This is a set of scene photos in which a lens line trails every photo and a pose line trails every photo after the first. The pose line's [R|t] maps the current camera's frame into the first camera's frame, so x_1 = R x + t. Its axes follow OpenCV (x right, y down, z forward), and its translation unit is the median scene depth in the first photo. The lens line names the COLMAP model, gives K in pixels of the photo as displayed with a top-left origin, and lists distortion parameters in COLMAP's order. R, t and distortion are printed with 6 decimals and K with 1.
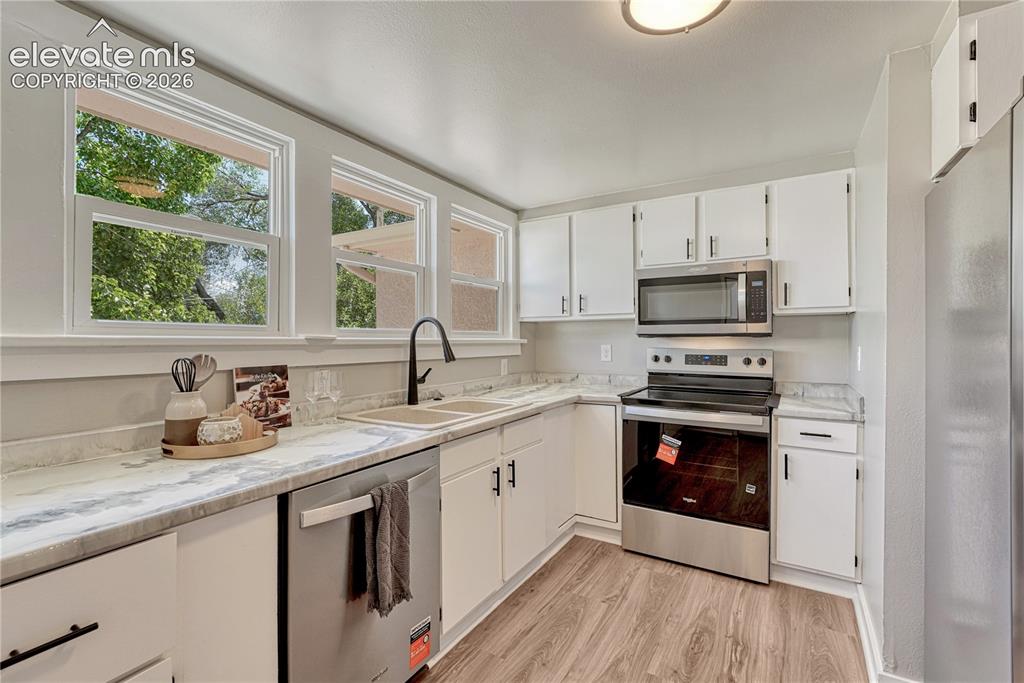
lens RADIAL K [[442.8, 0, 512.0], [0, 442.8, 341.5], [0, 0, 1]] dist [0.000710, 0.000184]
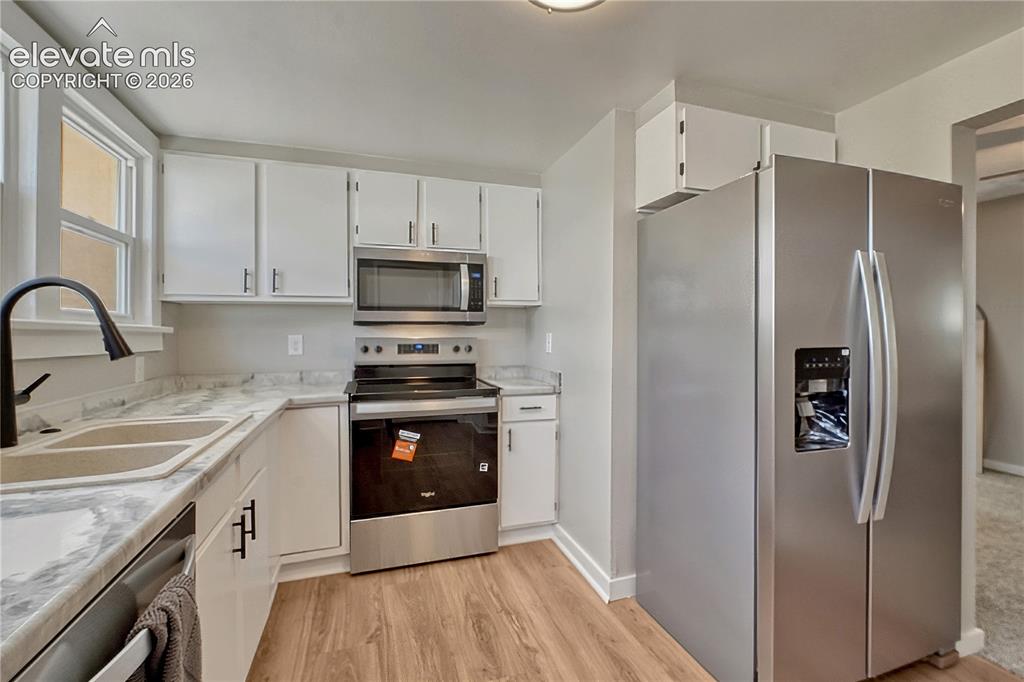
lens RADIAL K [[463.6, 0, 514.4], [0, 463.6, 334.3], [0, 0, 1]] dist [-0.001346, -0.000472]
pose [[0.650819, 0.000030, 0.759233, -0.235748], [0.005892, 0.999970, -0.005090, 0.018170], [-0.759210, 0.007786, 0.650799, 0.200233]]
